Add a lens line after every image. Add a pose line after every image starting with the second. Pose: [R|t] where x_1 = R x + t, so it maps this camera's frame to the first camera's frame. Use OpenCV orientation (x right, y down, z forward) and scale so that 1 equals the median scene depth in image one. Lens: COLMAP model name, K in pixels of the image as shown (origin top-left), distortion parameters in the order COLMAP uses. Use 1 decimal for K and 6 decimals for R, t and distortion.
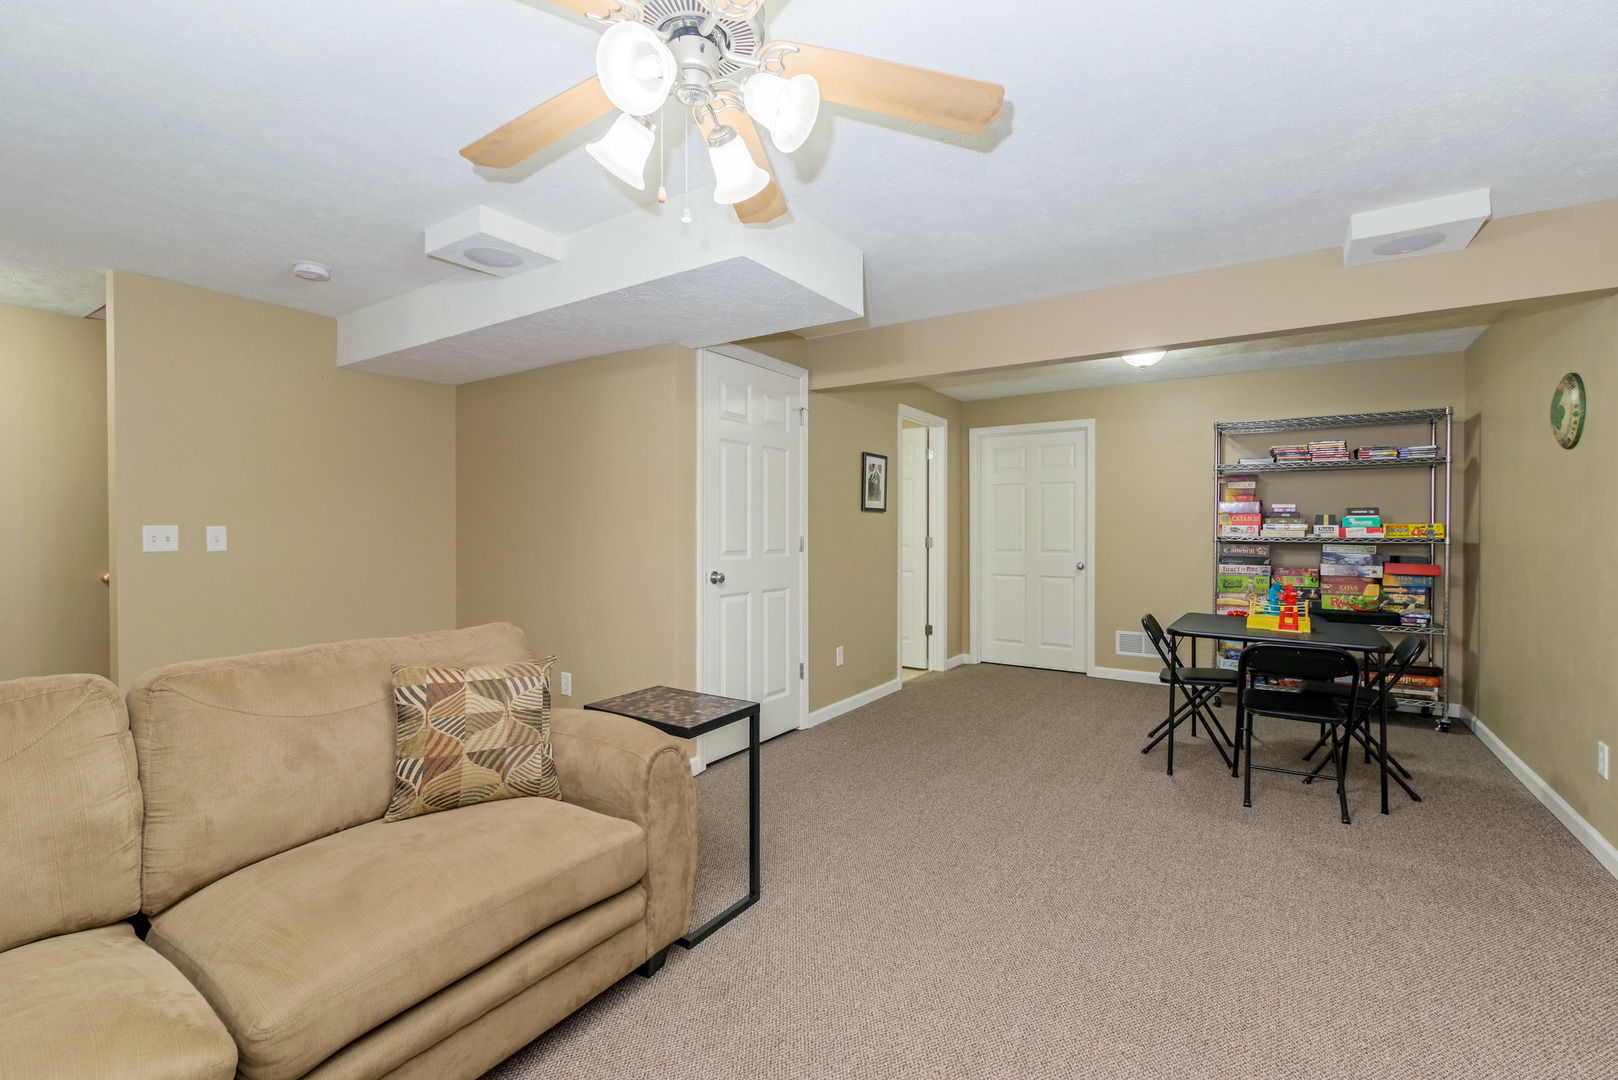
lens RADIAL K [[696.8, 0, 810.9], [0, 696.8, 533.3], [0, 0, 1]] dist [-0.001117, -0.000173]
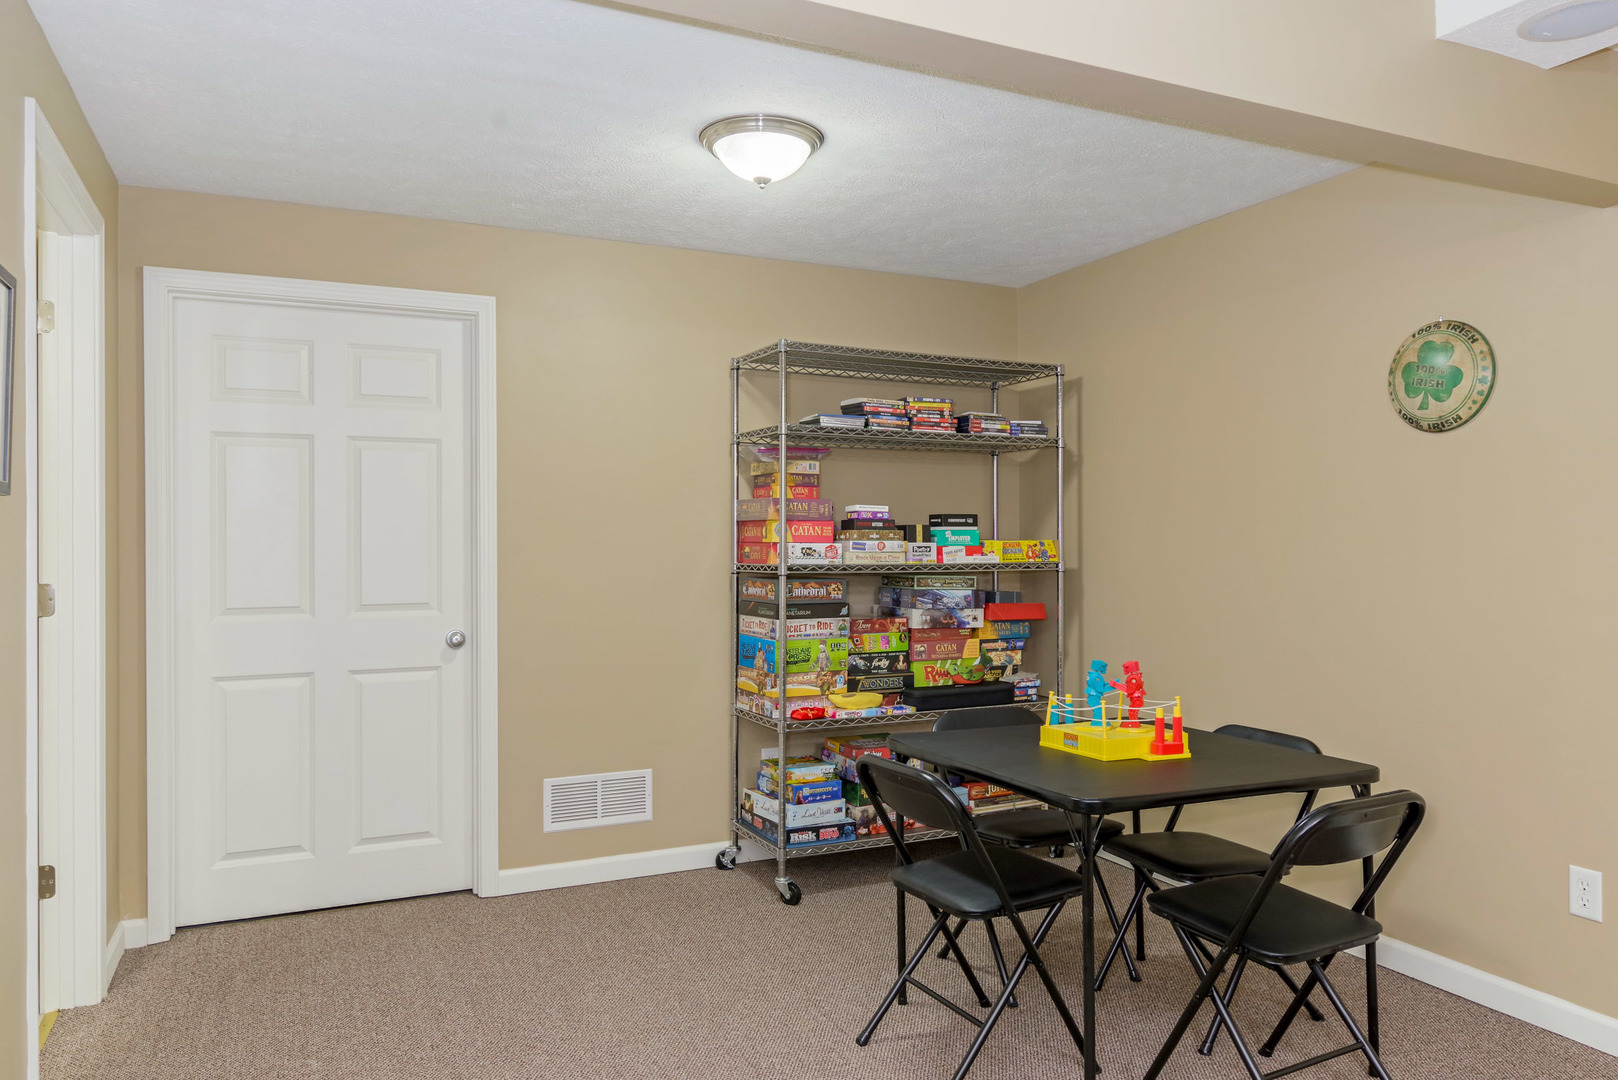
lens RADIAL K [[1095.2, 0, 809.0], [0, 1095.2, 540.0], [0, 0, 1]] dist [0.001438, -0.001986]
pose [[0.521408, -0.000100, 0.853307, -0.090609], [0.009840, 0.999934, -0.005895, -0.009563], [-0.853251, 0.011471, 0.521375, 0.604333]]
